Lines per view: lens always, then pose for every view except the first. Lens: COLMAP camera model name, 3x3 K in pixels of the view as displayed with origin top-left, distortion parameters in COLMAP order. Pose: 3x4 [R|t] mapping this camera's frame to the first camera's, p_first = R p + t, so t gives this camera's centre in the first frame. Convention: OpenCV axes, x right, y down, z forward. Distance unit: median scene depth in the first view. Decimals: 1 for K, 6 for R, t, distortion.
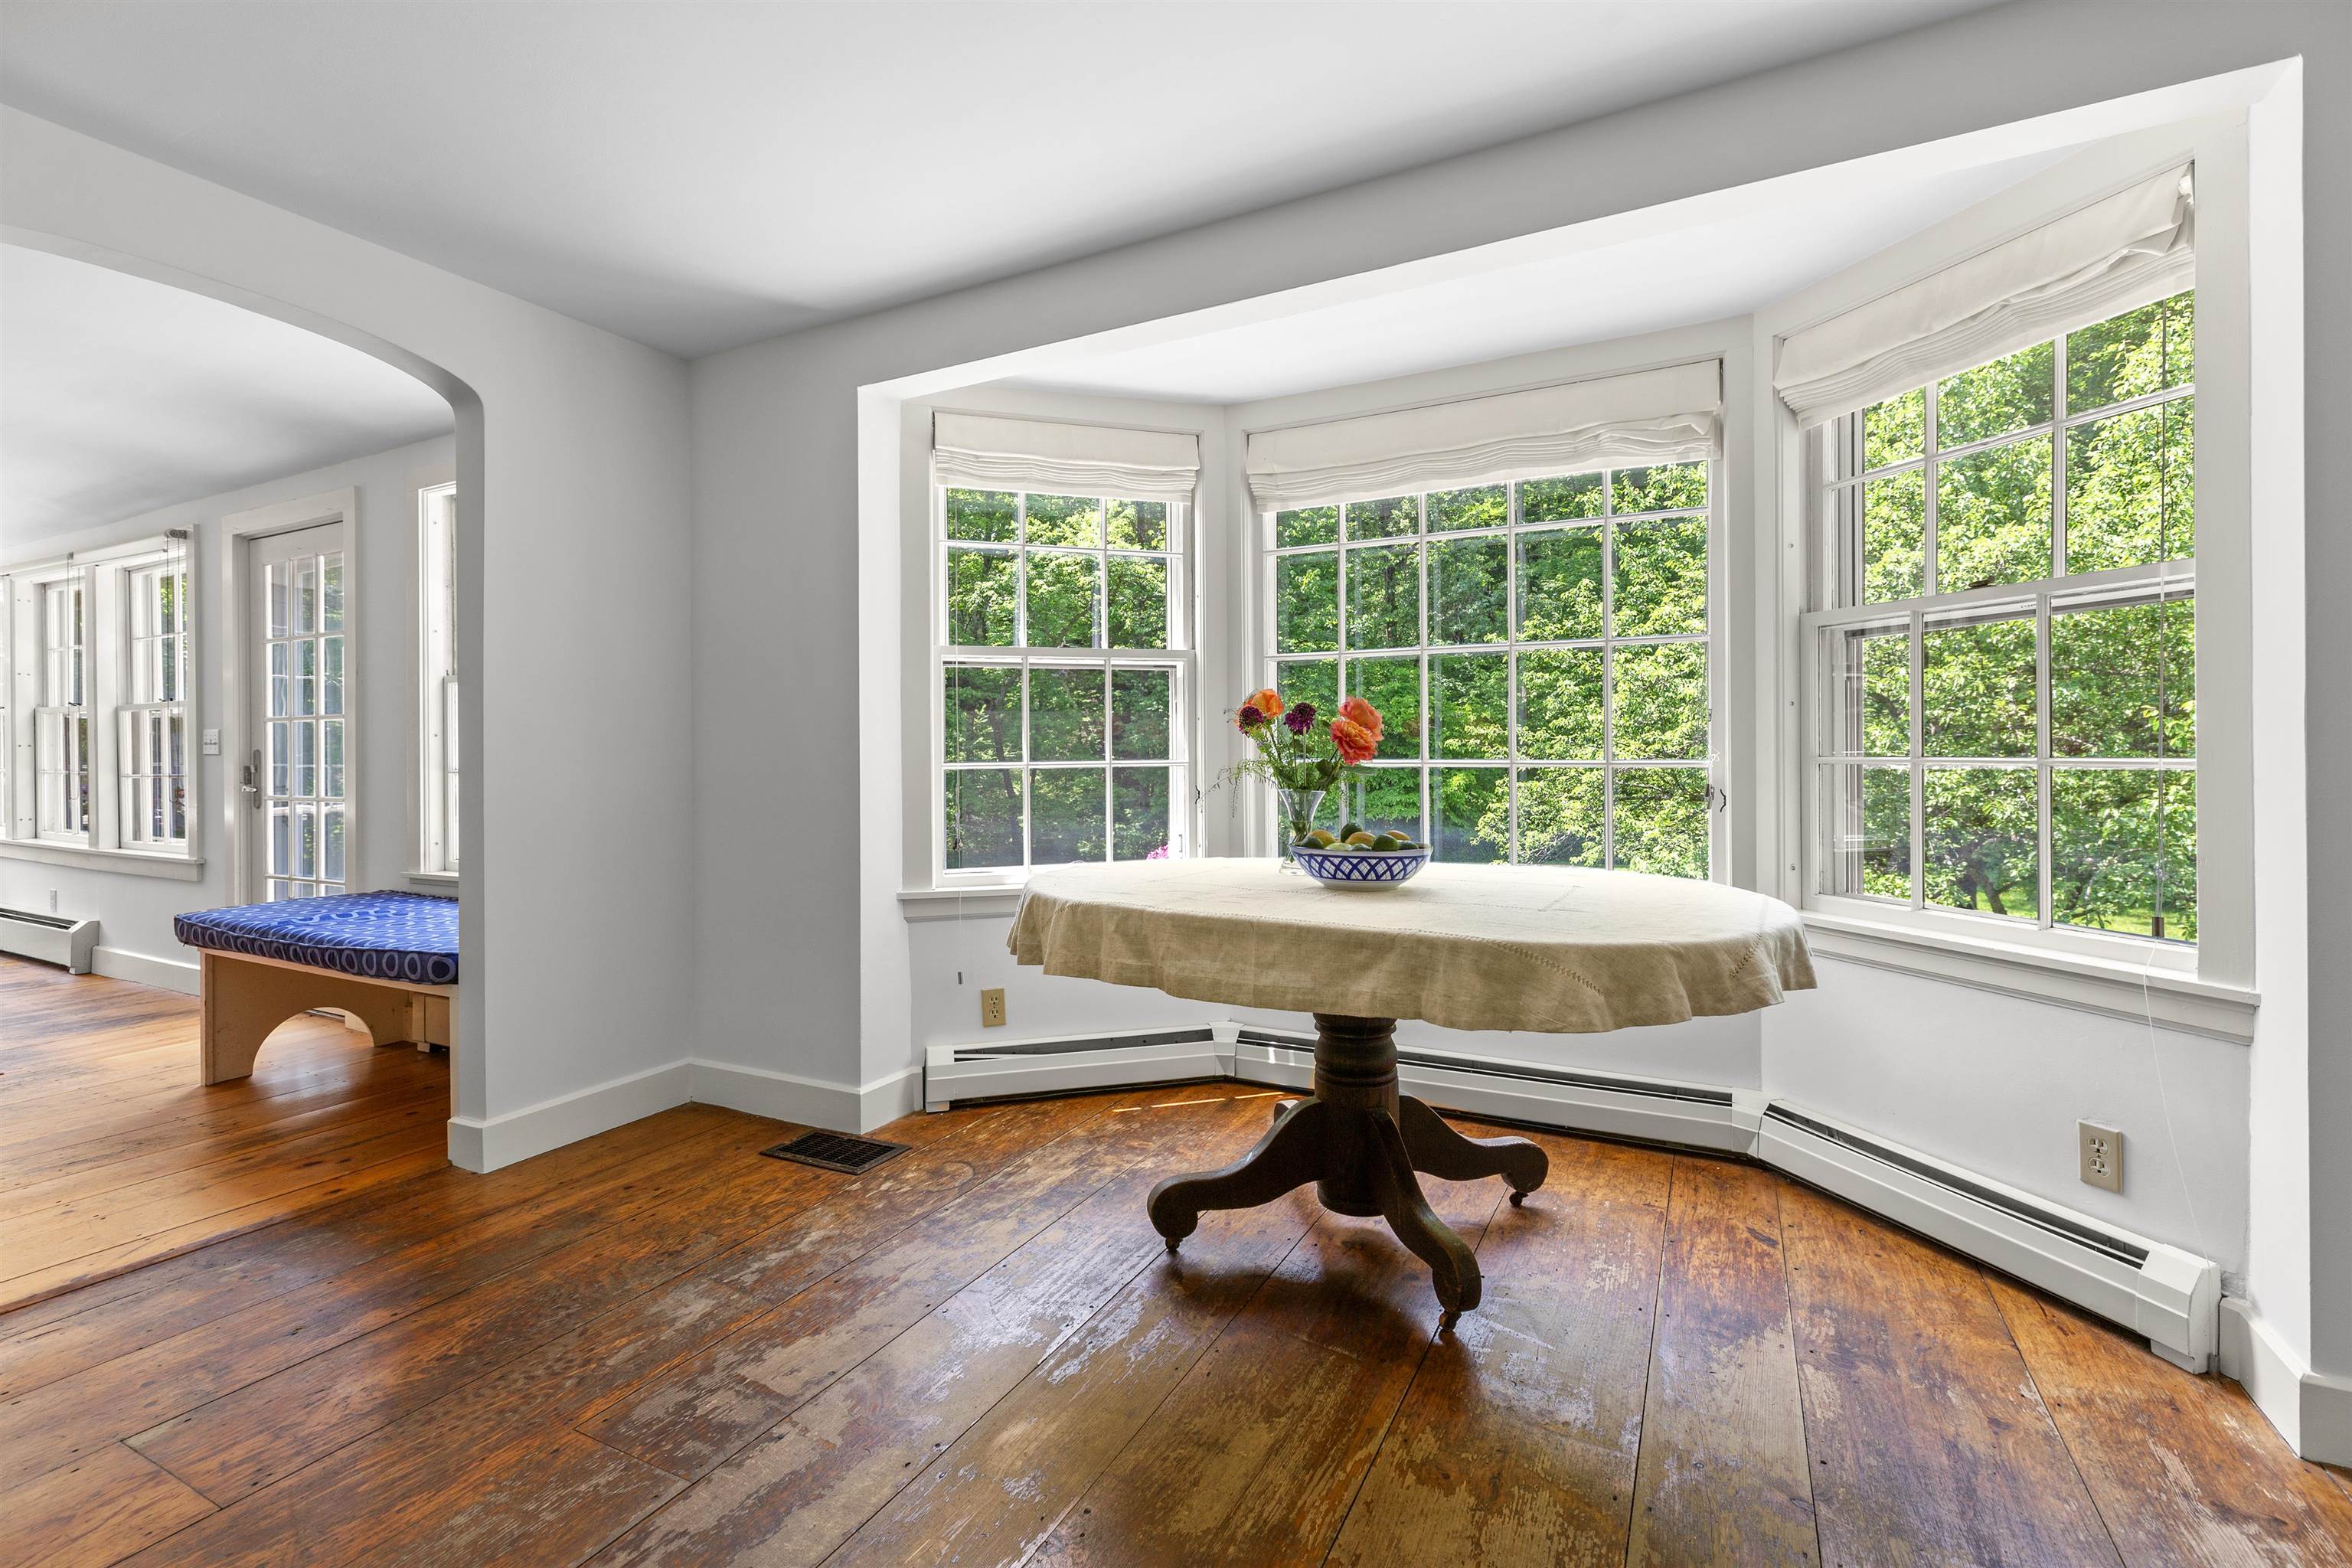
lens RADIAL K [[1061.8, 0, 1170.5], [0, 1061.8, 756.9], [0, 0, 1]] dist [0.002530, 0.000454]
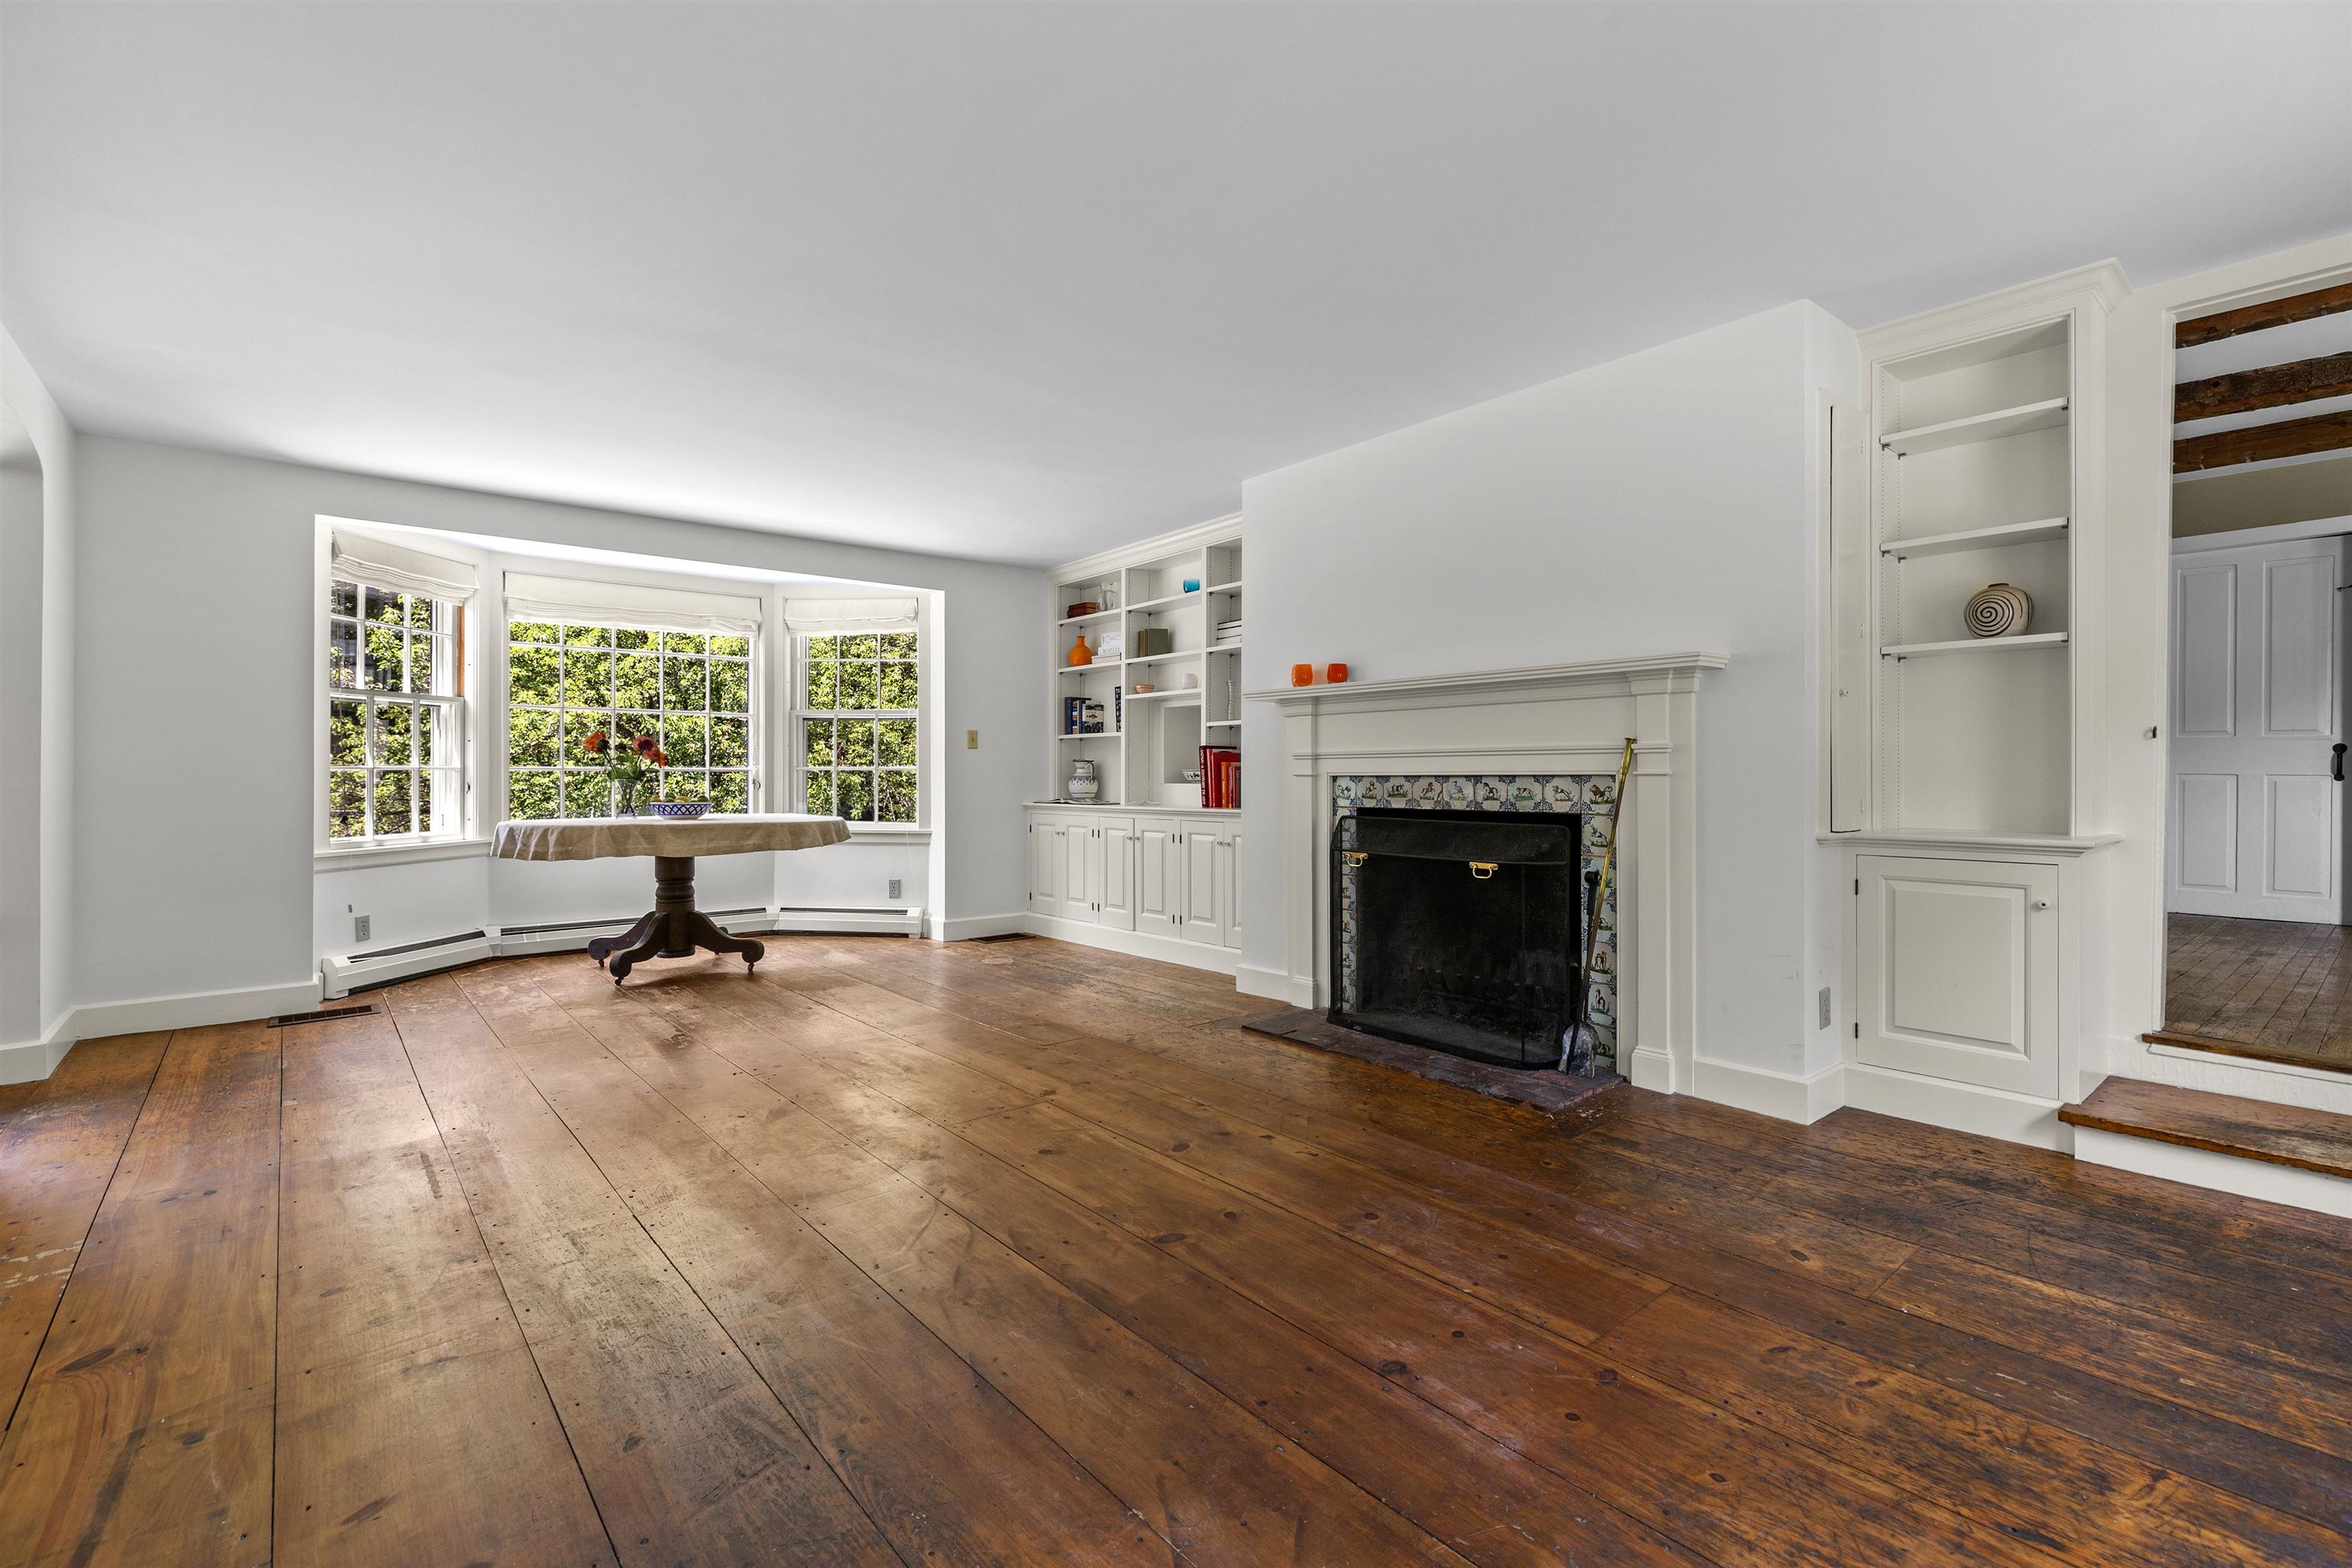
lens RADIAL K [[1061.8, 0, 1158.6], [0, 1061.8, 774.8], [0, 0, 1]] dist [0.002530, 0.000454]
pose [[0.388783, 0.005614, 0.921312, -1.388675], [-0.000657, 0.999983, -0.005816, 0.033000], [-0.921329, 0.001656, 0.388780, -0.779517]]
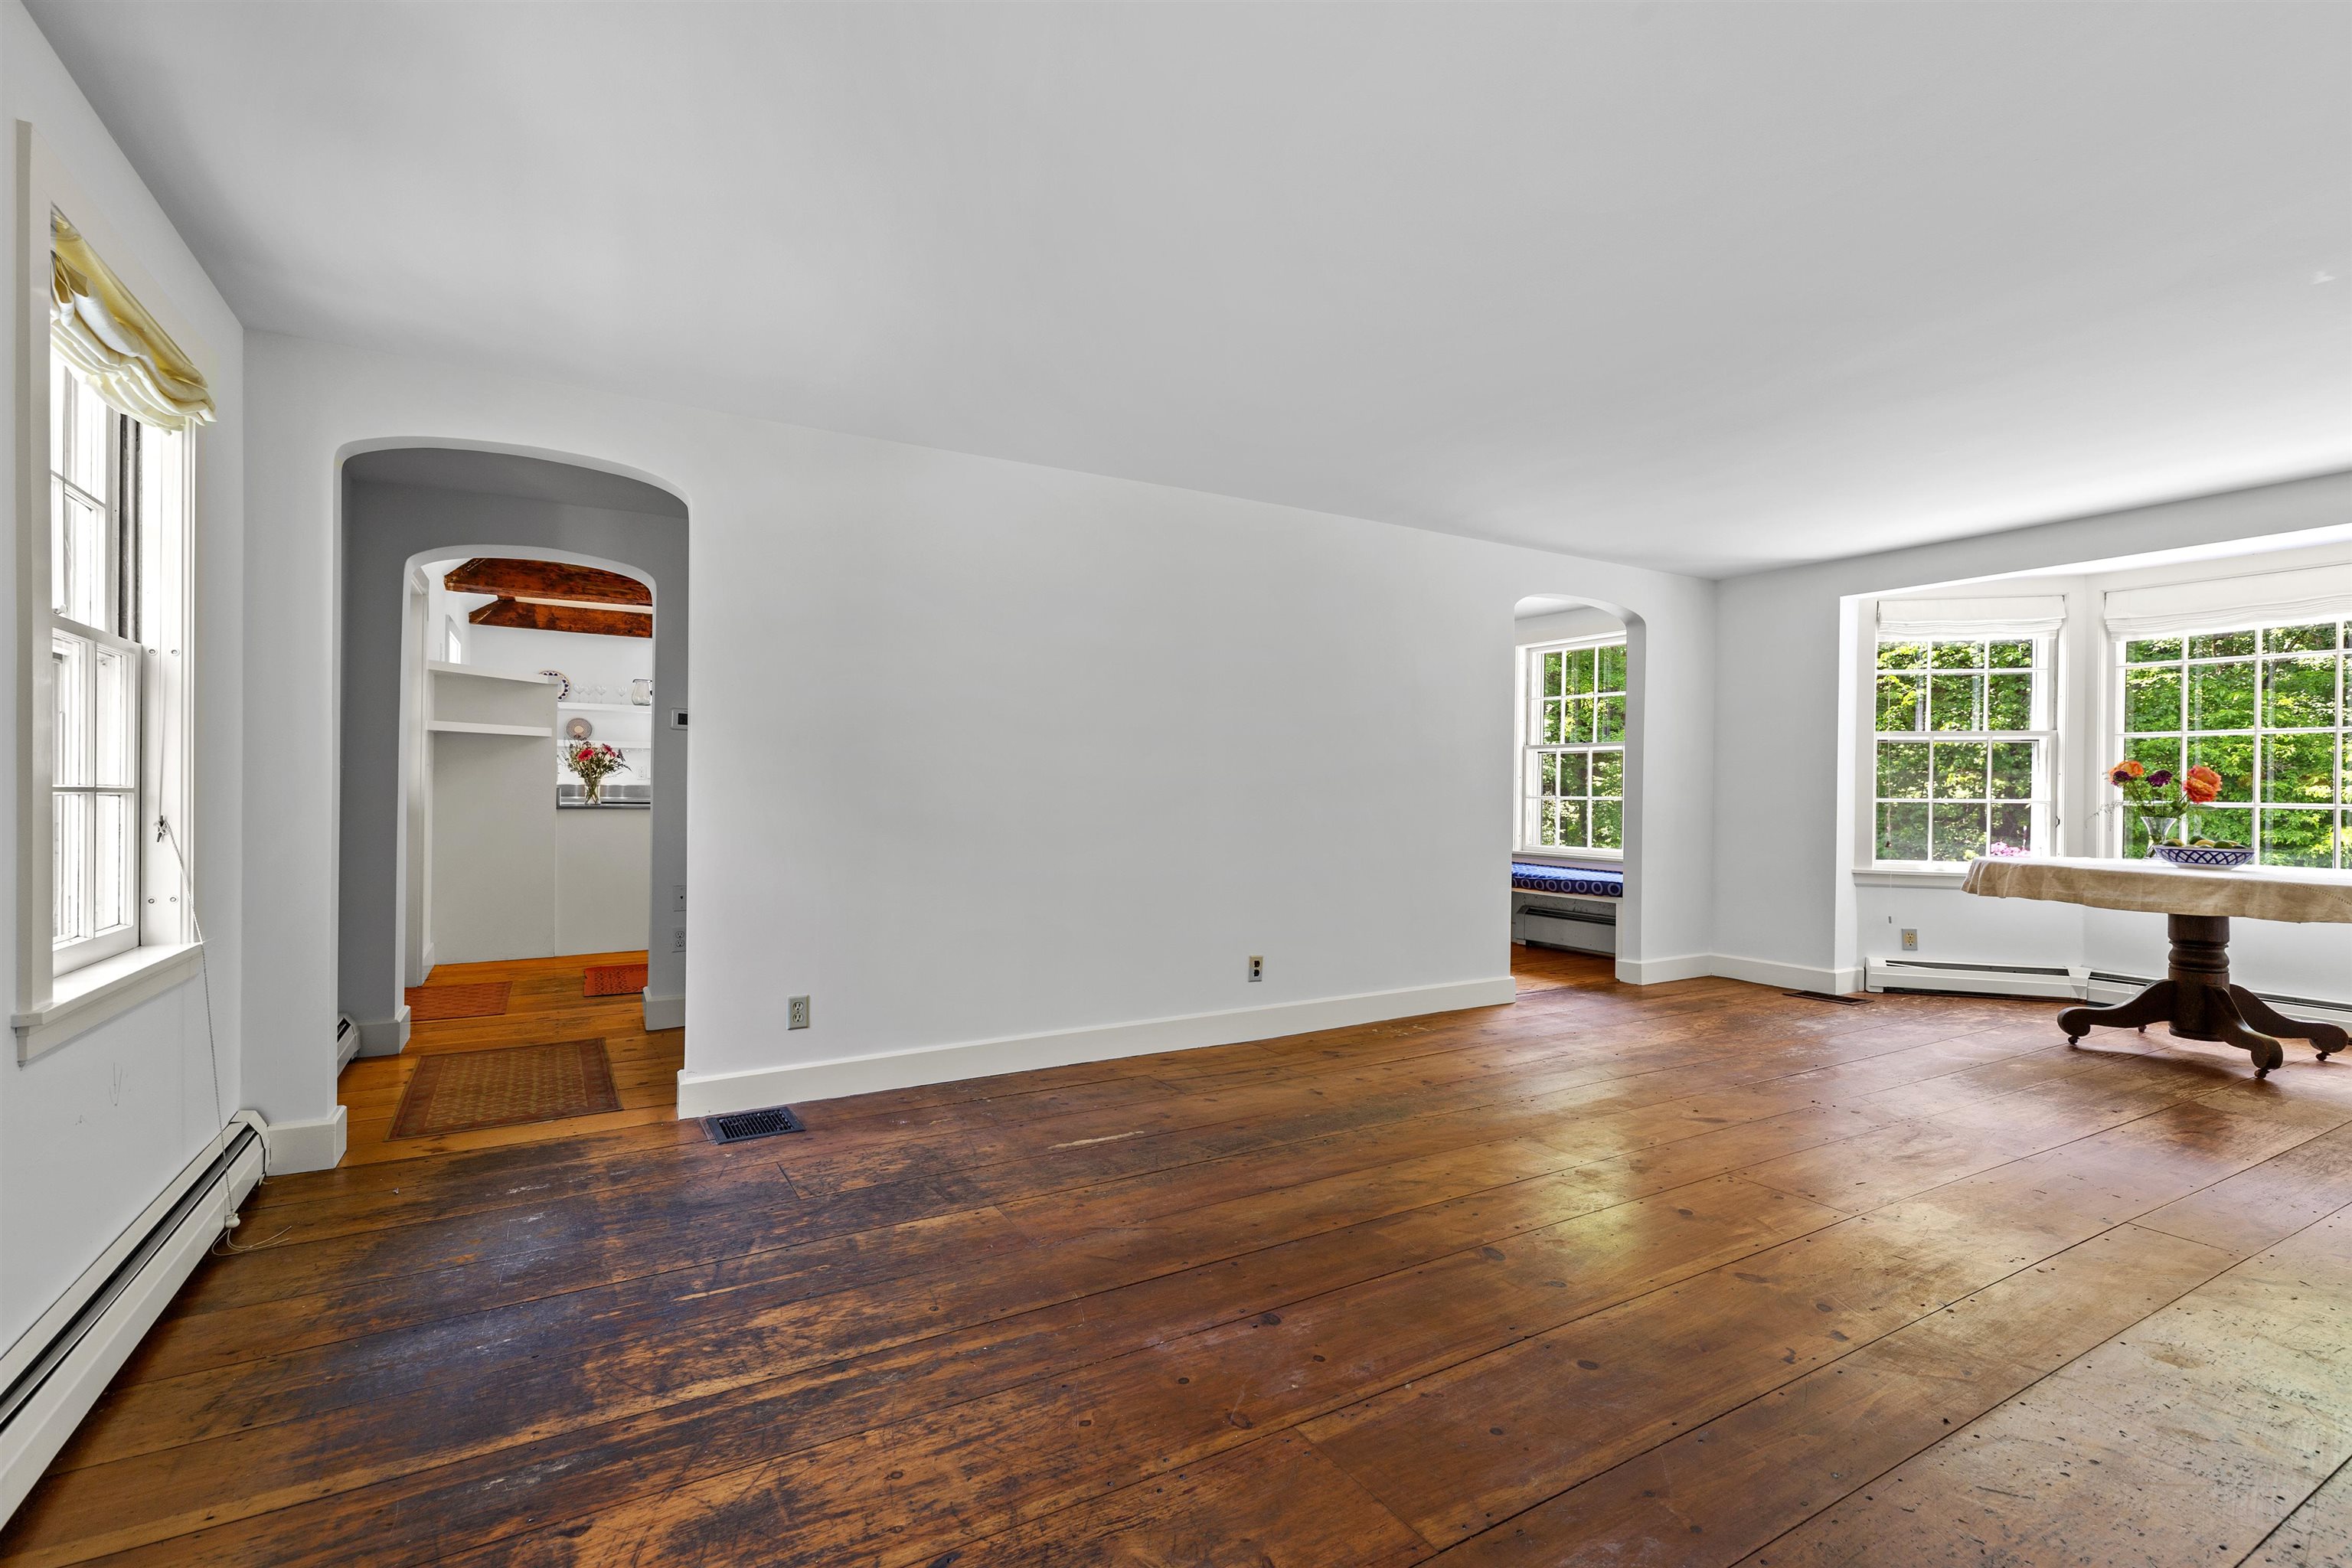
lens RADIAL K [[1061.8, 0, 1181.5], [0, 1061.8, 792.1], [0, 0, 1]] dist [0.002530, 0.000454]
pose [[0.843532, 0.017293, -0.536800, -0.300400], [-0.016944, 0.999841, 0.005582, 0.005670], [0.536811, 0.004387, 0.843691, -1.387940]]
